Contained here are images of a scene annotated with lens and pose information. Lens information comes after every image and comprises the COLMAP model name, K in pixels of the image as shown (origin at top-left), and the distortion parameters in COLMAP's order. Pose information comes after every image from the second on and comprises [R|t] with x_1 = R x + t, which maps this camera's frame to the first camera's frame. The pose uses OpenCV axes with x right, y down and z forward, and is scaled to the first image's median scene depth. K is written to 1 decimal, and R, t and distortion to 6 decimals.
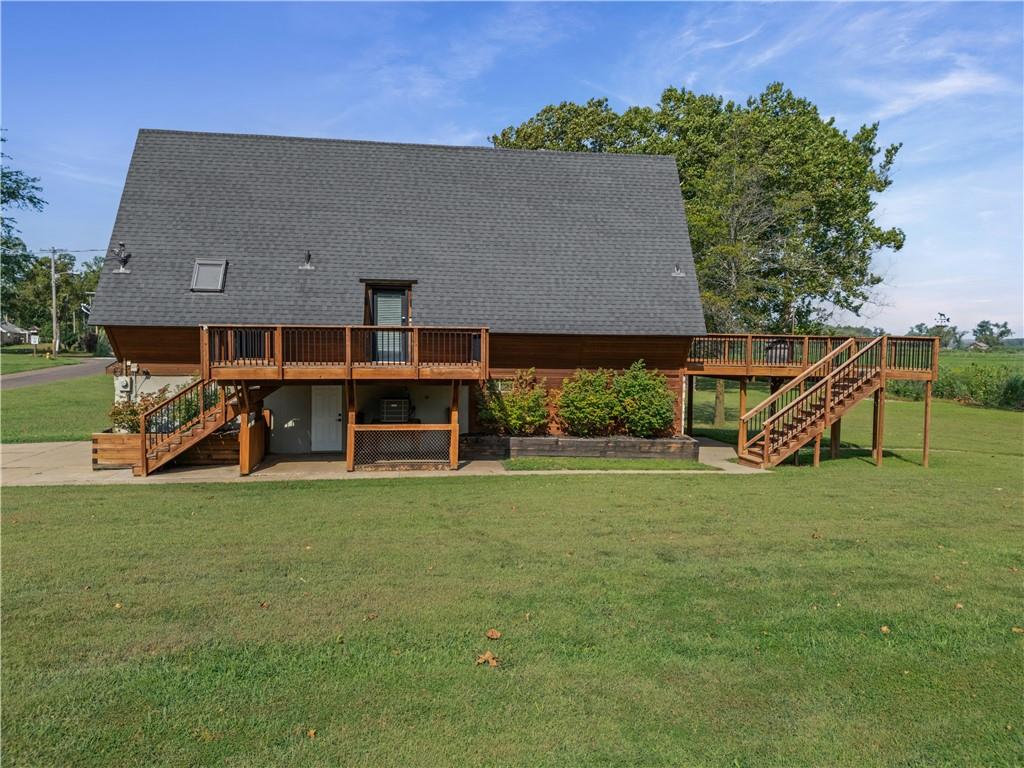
lens RADIAL K [[754.3, 0, 512.0], [0, 754.3, 384.0], [0, 0, 1]] dist [0.035677, -0.011573]
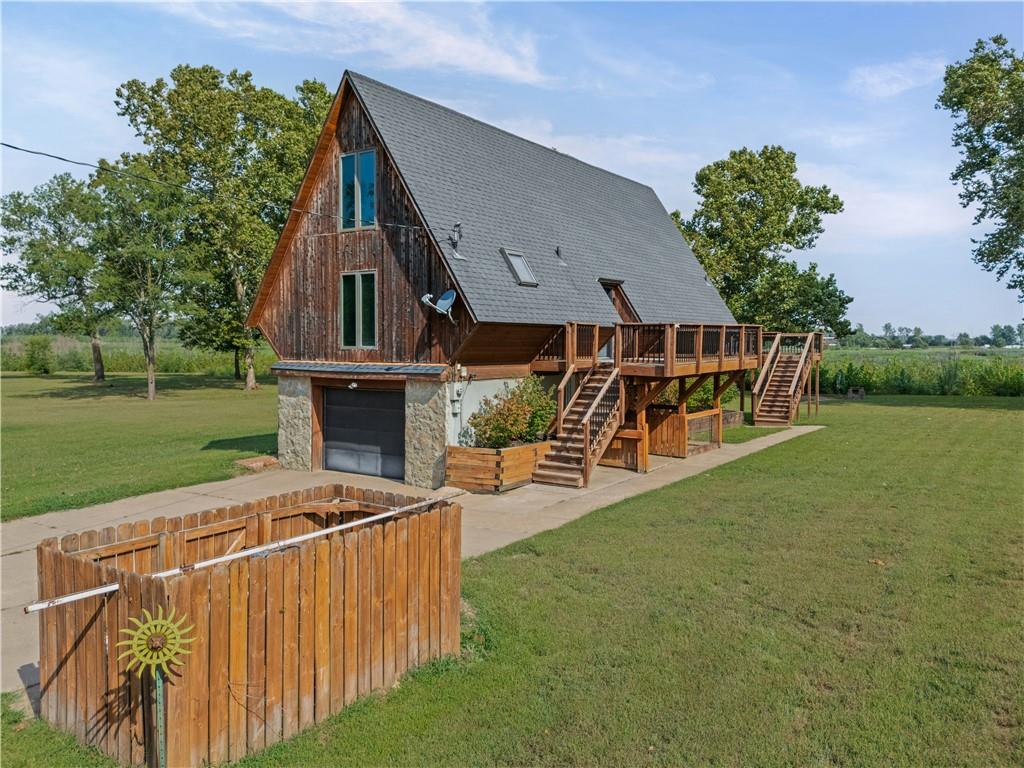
lens RADIAL K [[770.2, 0, 523.0], [0, 770.2, 370.6], [0, 0, 1]] dist [0.096377, -0.101252]
pose [[0.689888, -0.037113, 0.722964, -1.070006], [0.047757, 0.998843, 0.005702, -0.024651], [-0.722339, 0.030593, 0.690862, 0.361955]]
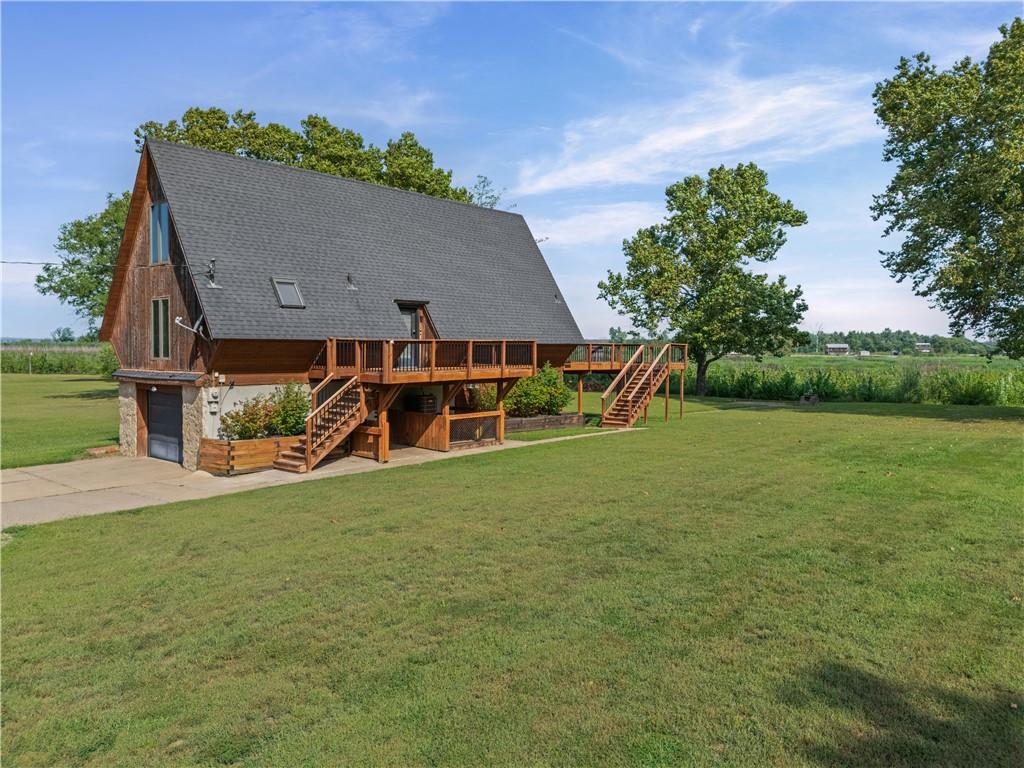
lens RADIAL K [[754.3, 0, 512.0], [0, 754.3, 384.0], [0, 0, 1]] dist [0.035677, -0.011573]
pose [[0.772700, -0.039848, 0.633519, -0.849634], [0.043097, 0.999018, 0.010272, -0.007854], [-0.633306, 0.019365, 0.773659, -0.058291]]
